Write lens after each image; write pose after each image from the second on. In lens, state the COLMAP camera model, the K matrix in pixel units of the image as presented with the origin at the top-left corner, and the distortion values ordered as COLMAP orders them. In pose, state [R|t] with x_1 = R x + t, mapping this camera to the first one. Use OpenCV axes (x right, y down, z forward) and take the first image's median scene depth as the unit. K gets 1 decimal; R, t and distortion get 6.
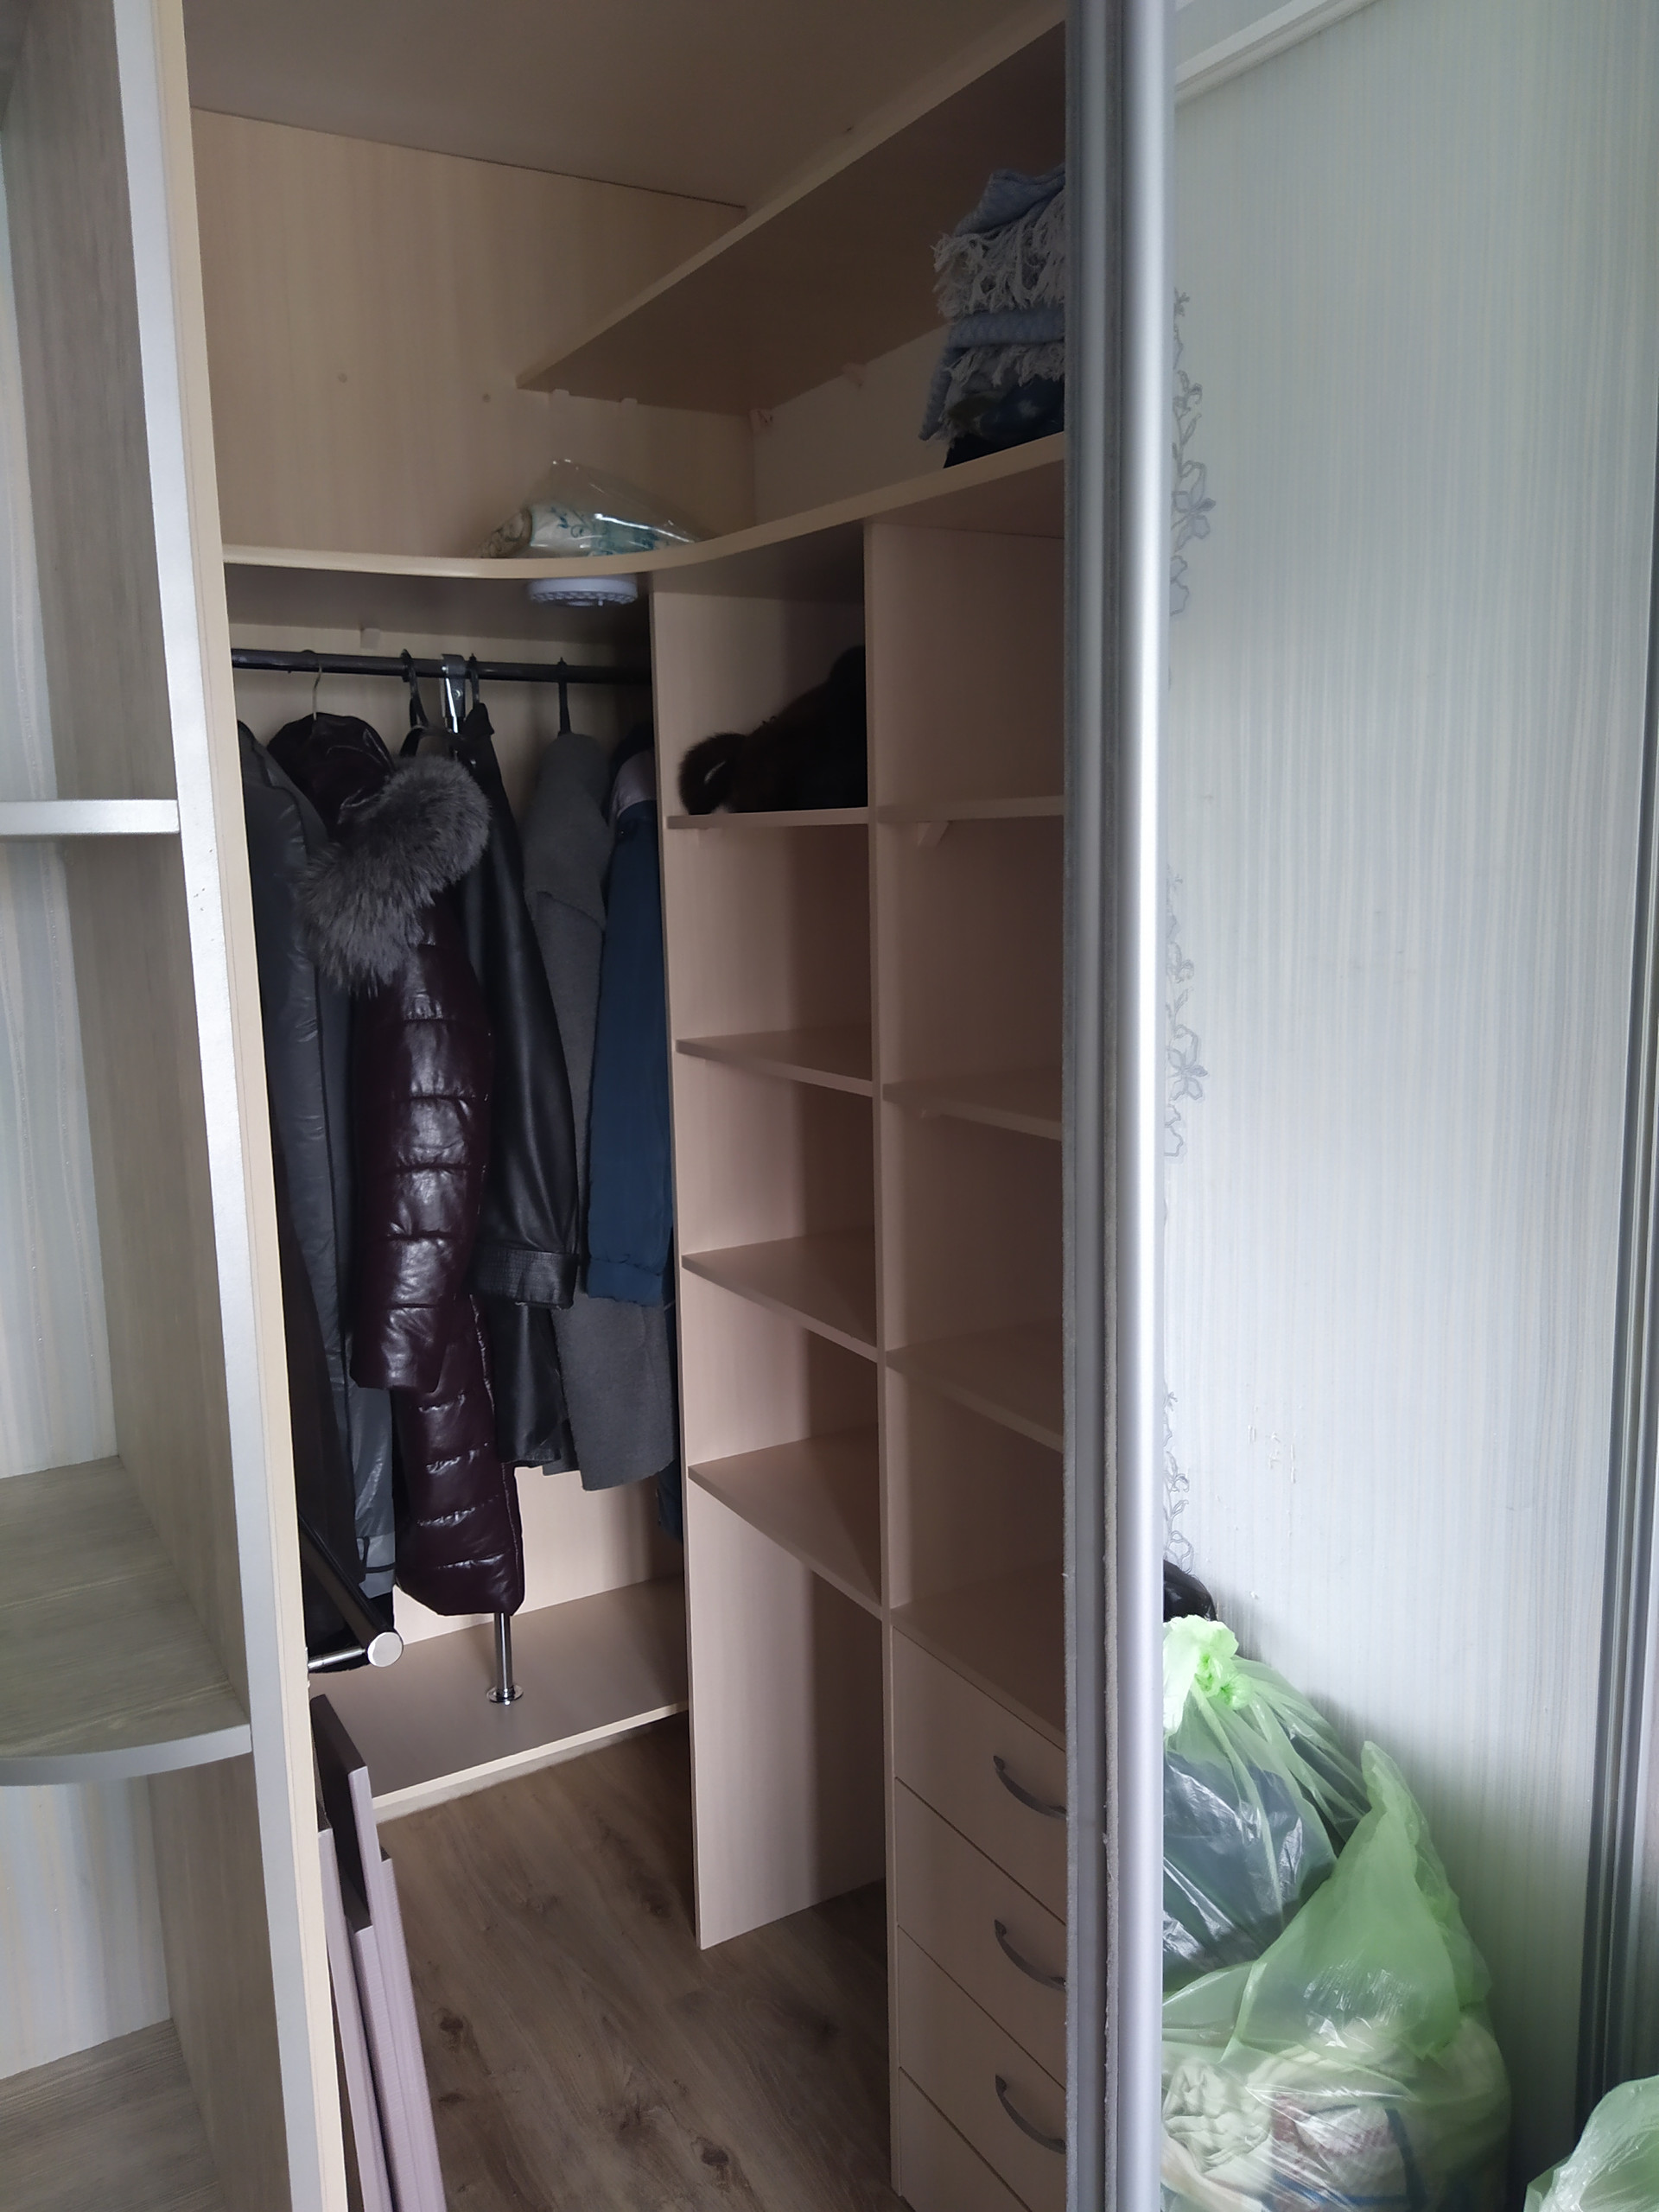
lens RADIAL K [[1669.5, 0, 820.2], [0, 1669.5, 1113.2], [0, 0, 1]] dist [0.085375, -0.134916]
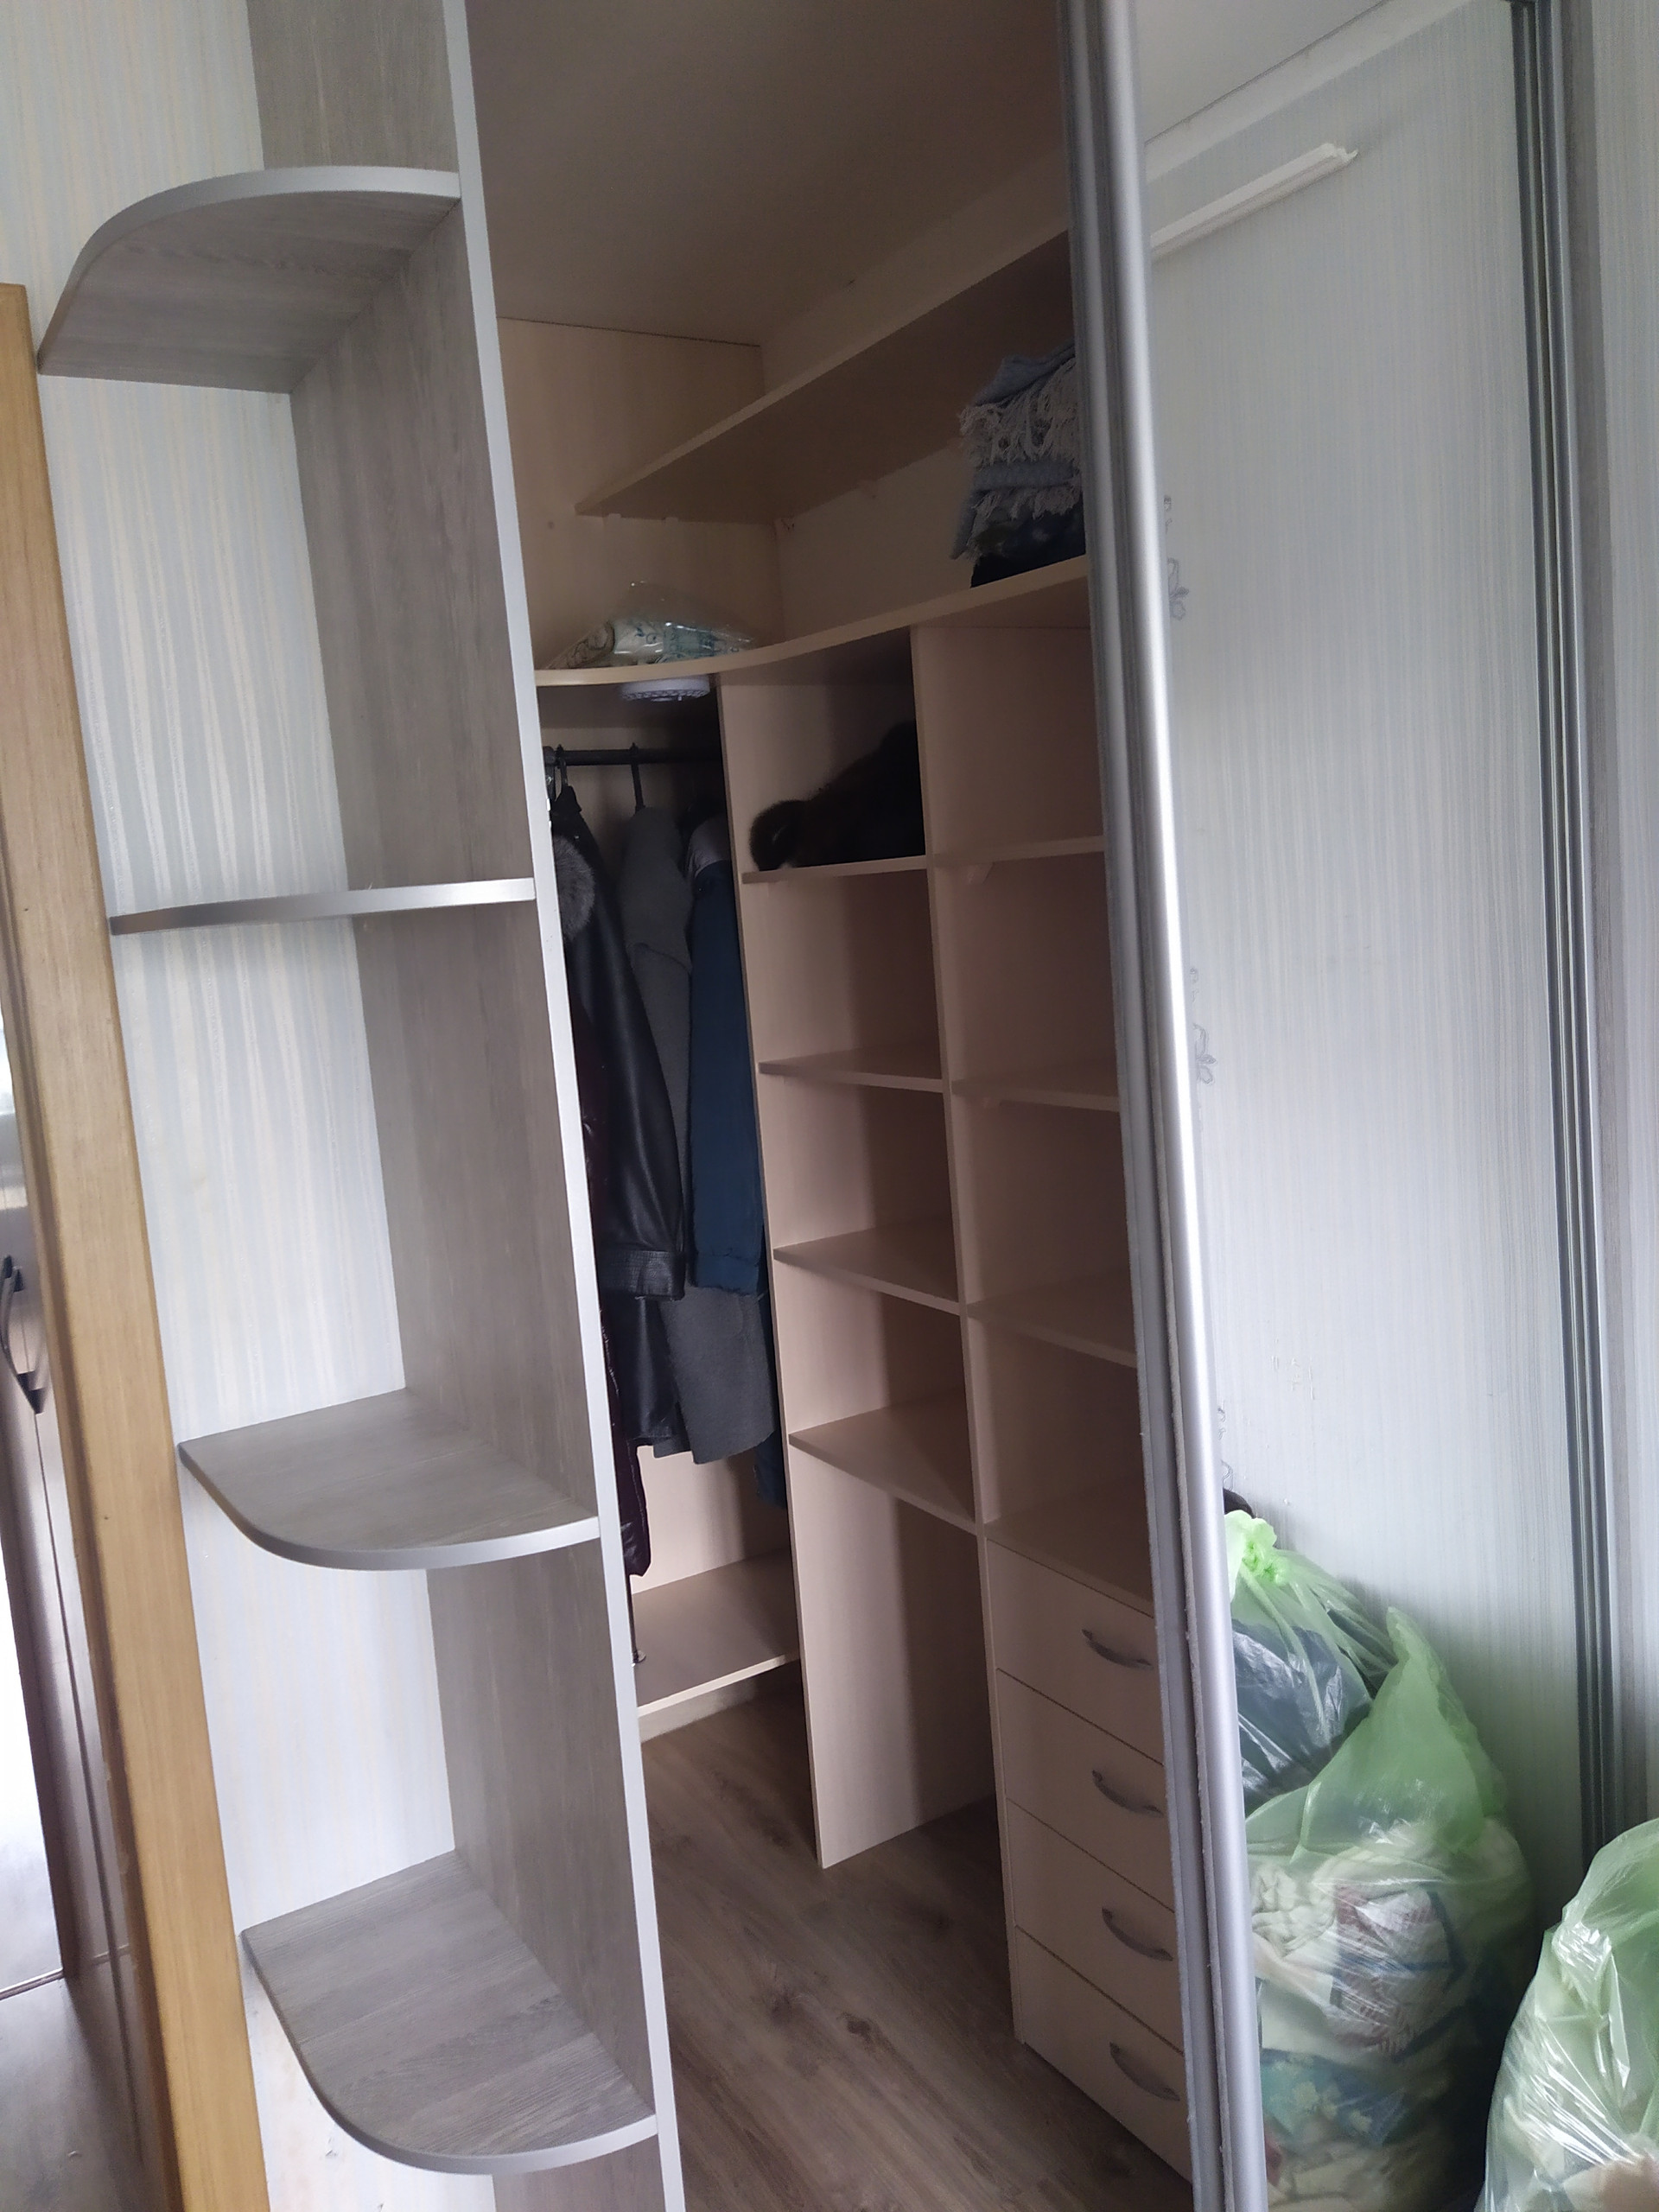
lens RADIAL K [[1735.3, 0, 837.1], [0, 1735.3, 1096.2], [0, 0, 1]] dist [0.093241, -0.153963]
pose [[0.997788, -0.061562, 0.025075, -0.072111], [0.062606, 0.997100, -0.043261, 0.039743], [-0.022339, 0.044735, 0.998749, -0.235999]]
